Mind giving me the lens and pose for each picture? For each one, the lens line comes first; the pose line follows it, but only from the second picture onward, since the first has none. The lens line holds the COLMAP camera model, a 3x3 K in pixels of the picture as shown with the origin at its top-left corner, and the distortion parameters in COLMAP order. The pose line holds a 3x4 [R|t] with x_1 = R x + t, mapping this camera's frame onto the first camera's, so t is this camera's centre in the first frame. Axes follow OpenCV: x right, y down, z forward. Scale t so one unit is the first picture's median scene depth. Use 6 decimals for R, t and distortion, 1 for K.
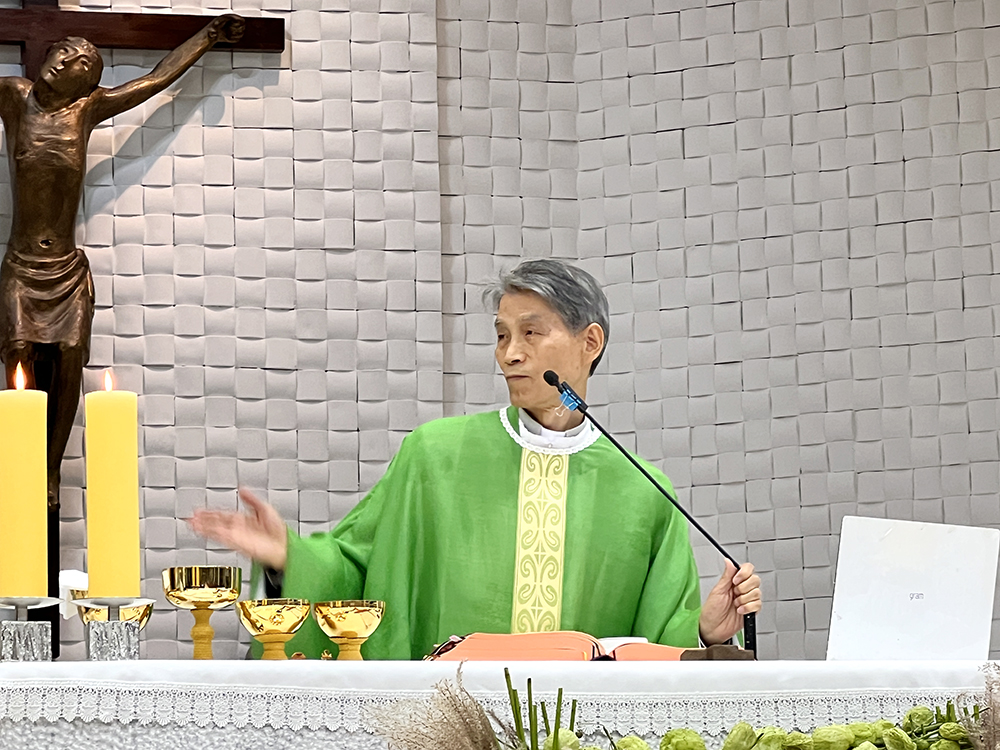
lens RADIAL K [[4235.9, 0, 500.0], [0, 4235.9, 375.0], [0, 0, 1]] dist [-0.387686, 9.090754]
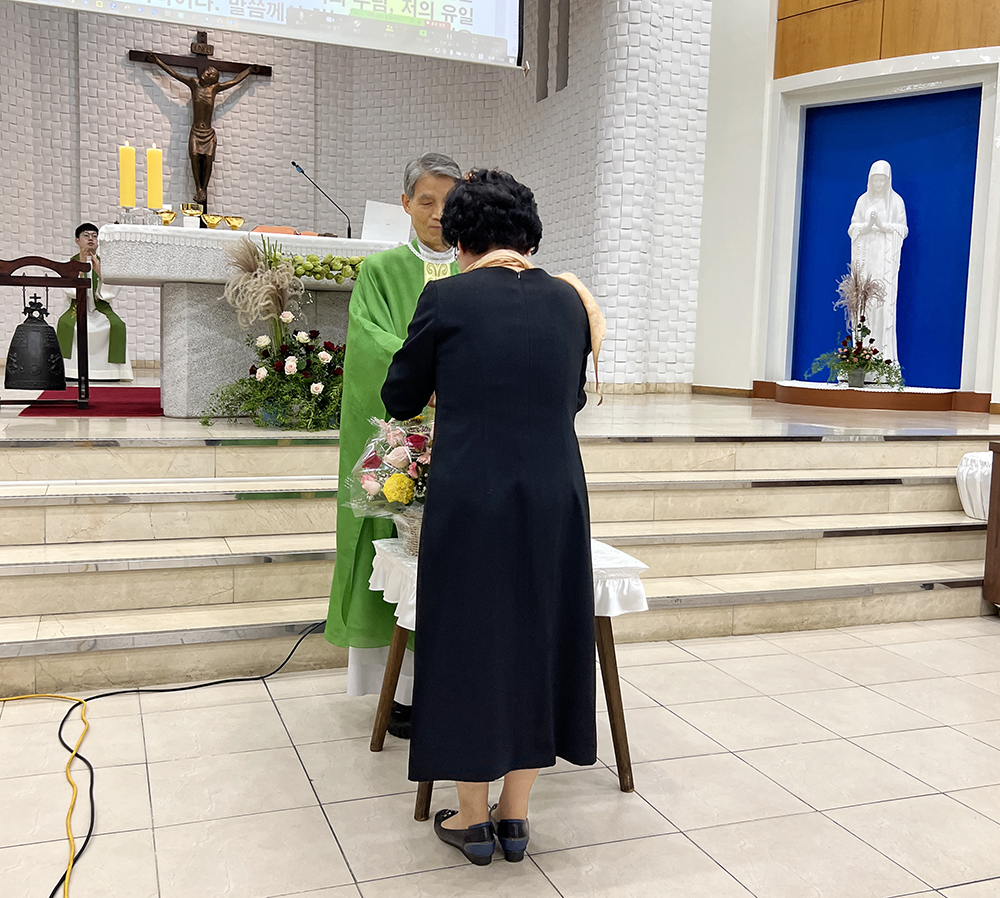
lens RADIAL K [[1044.3, 0, 497.9], [0, 1044.3, 440.2], [0, 0, 1]] dist [0.087687, -0.199204]
pose [[0.991577, 0.033769, 0.125037, 0.040632], [-0.061789, 0.971806, 0.227543, 0.009974], [-0.113828, -0.233353, 0.965707, 0.025913]]
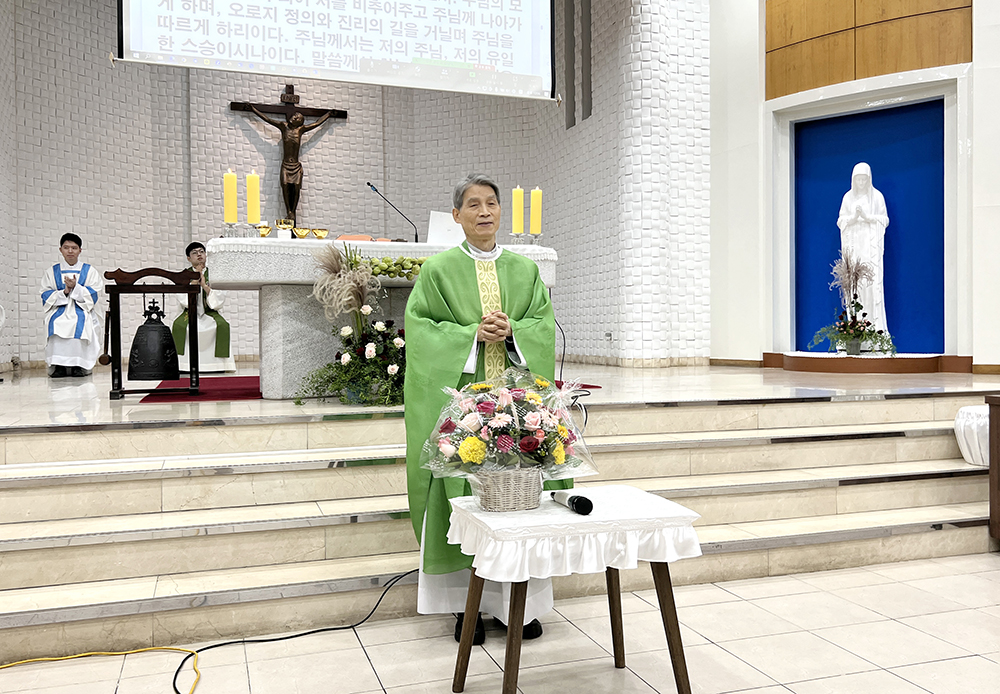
lens RADIAL K [[876.5, 0, 515.2], [0, 876.5, 341.5], [0, 0, 1]] dist [0.082966, -0.141638]
pose [[0.995262, 0.008341, 0.096866, 0.037749], [-0.022670, 0.988759, 0.147789, 0.014435], [-0.094545, -0.149285, 0.984264, 0.036142]]
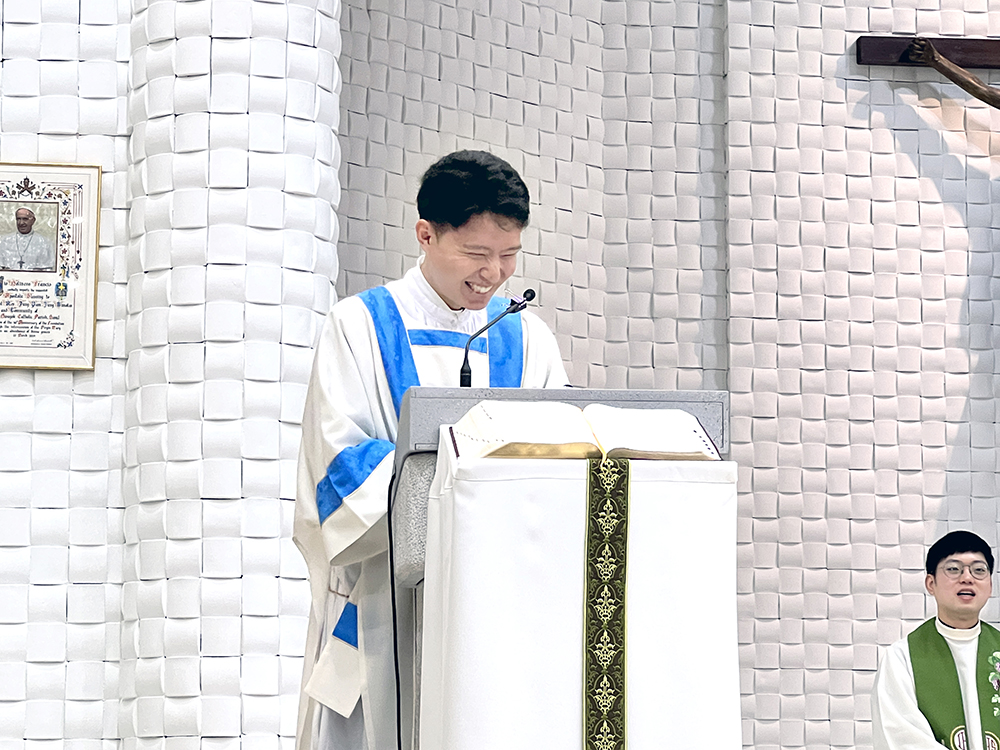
lens RADIAL K [[3388.5, 0, 500.0], [0, 3388.5, 375.0], [0, 0, 1]] dist [-0.119597, 4.639810]
pose [[0.992813, 0.005498, -0.119553, -0.152984], [-0.004696, 0.999965, 0.006983, 0.005825], [0.119588, -0.006372, 0.992803, -0.015861]]
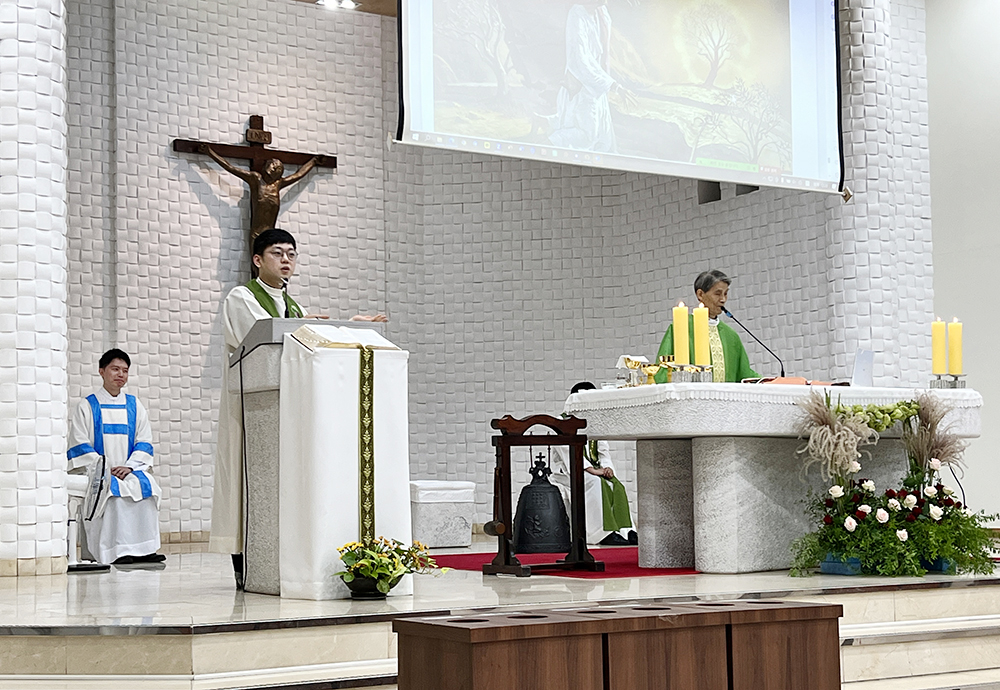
lens RADIAL K [[1631.7, 0, 497.7], [0, 1631.7, 370.5], [0, 0, 1]] dist [0.258042, -1.183373]
pose [[0.946683, 0.026884, 0.321043, -0.313303], [-0.047044, 0.997366, 0.055200, -0.005172], [-0.318714, -0.067360, 0.945455, -0.119490]]
